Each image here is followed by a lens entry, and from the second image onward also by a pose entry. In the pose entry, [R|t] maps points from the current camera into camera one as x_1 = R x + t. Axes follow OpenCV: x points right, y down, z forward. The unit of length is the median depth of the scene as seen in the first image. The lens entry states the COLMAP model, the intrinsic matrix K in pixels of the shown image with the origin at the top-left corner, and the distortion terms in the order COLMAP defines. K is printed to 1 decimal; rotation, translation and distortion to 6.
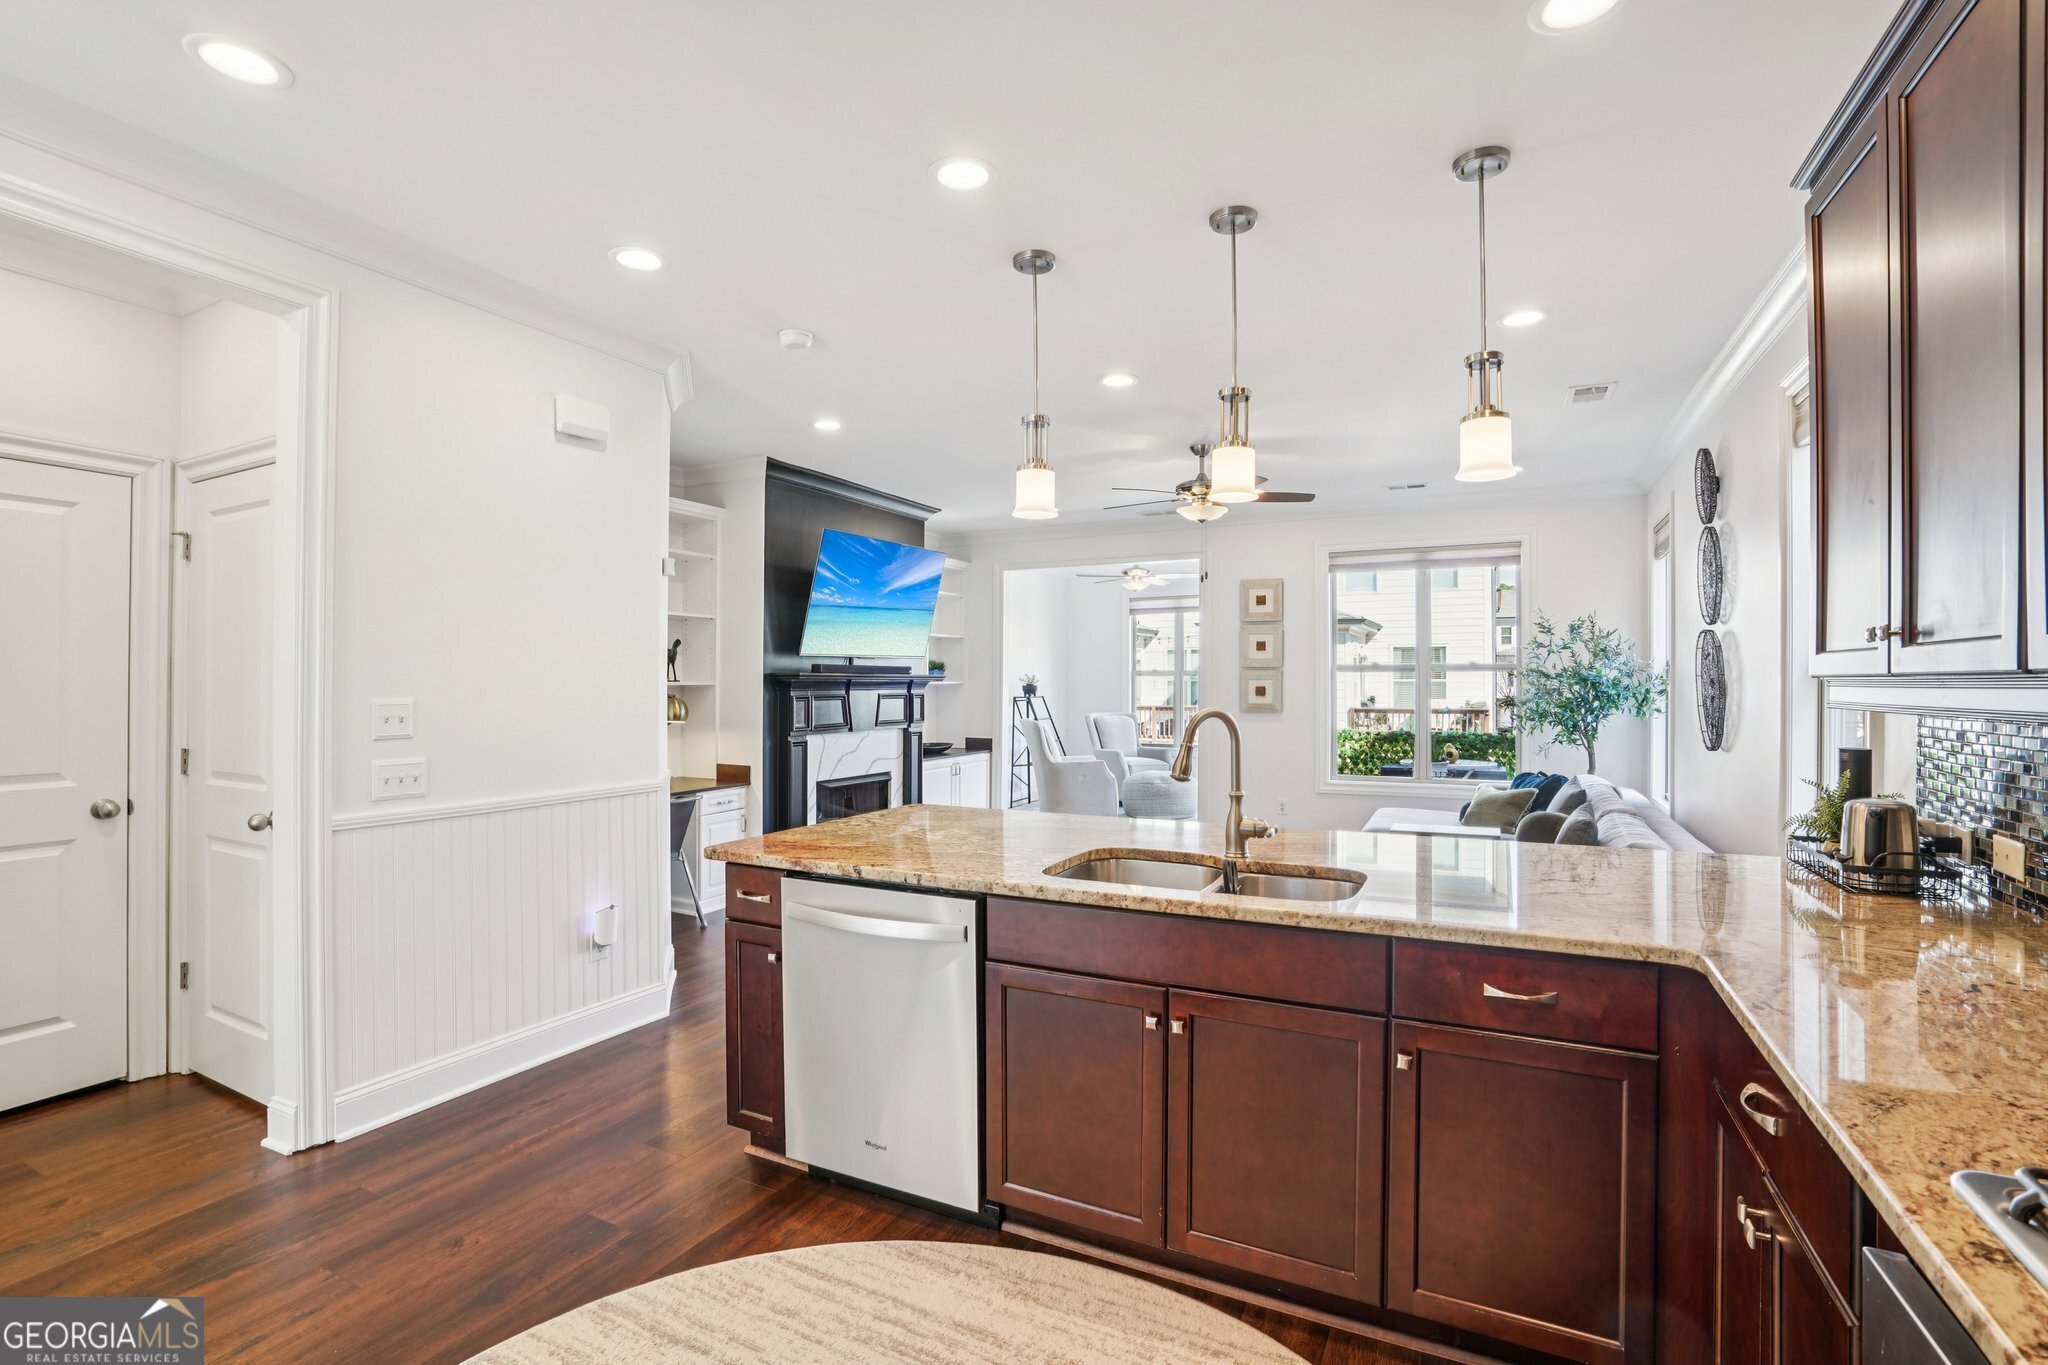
lens RADIAL K [[946.0, 0, 1021.4], [0, 946.0, 682.3], [0, 0, 1]] dist [-0.026987, 0.006968]
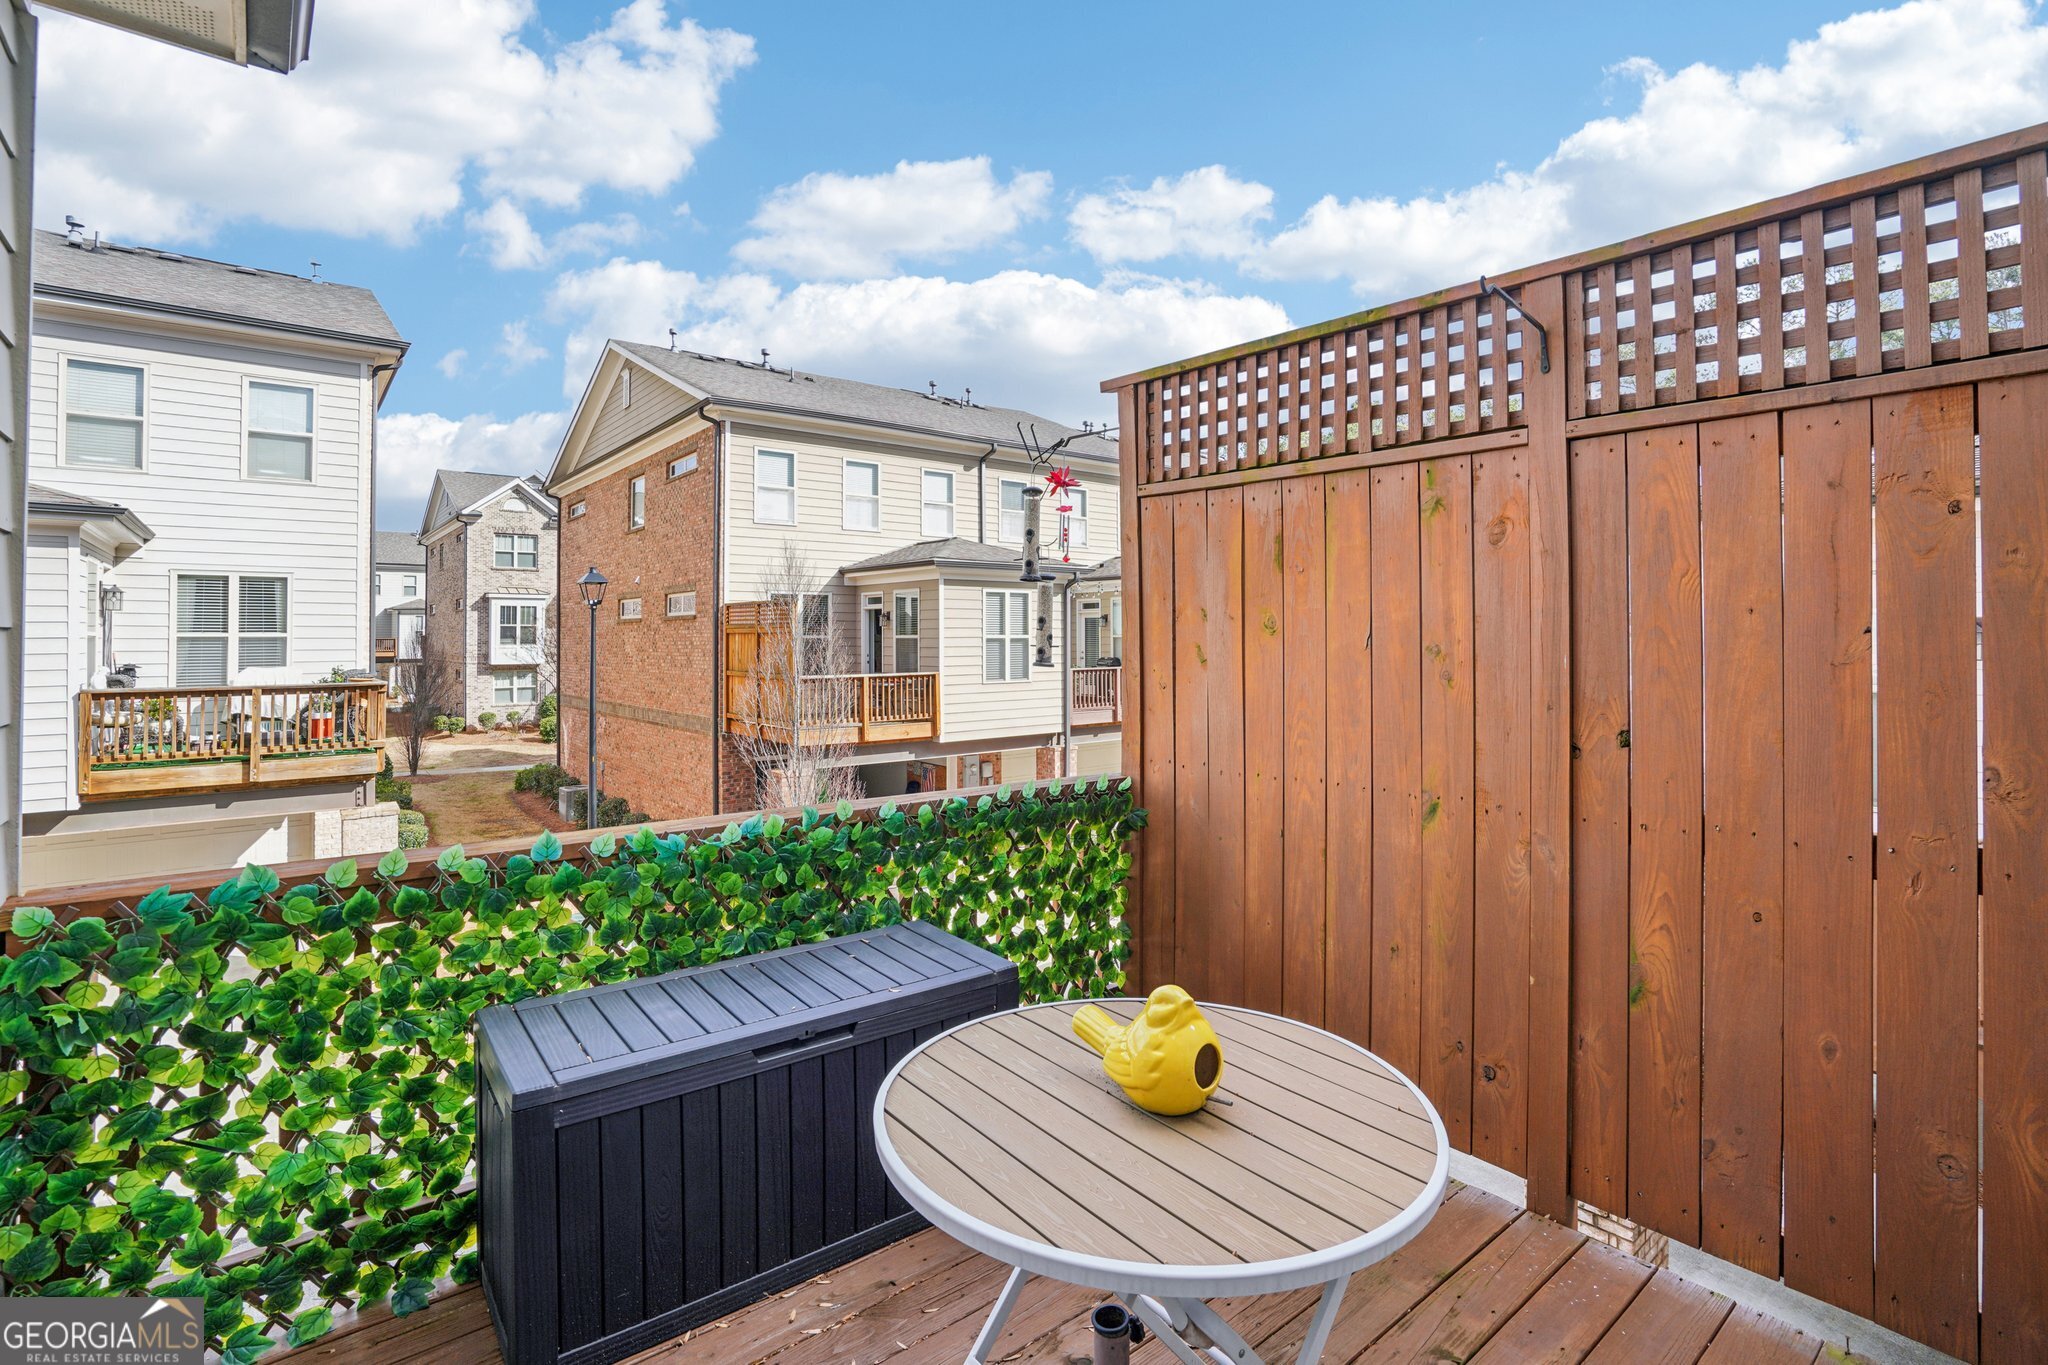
lens RADIAL K [[946.0, 0, 997.2], [0, 946.0, 623.9], [0, 0, 1]] dist [-0.026987, 0.006968]
pose [[0.418503, 0.016313, 0.908069, 0.325246], [0.000257, 0.999837, -0.018080, 0.004119], [-0.908215, 0.007800, 0.418430, 1.068048]]
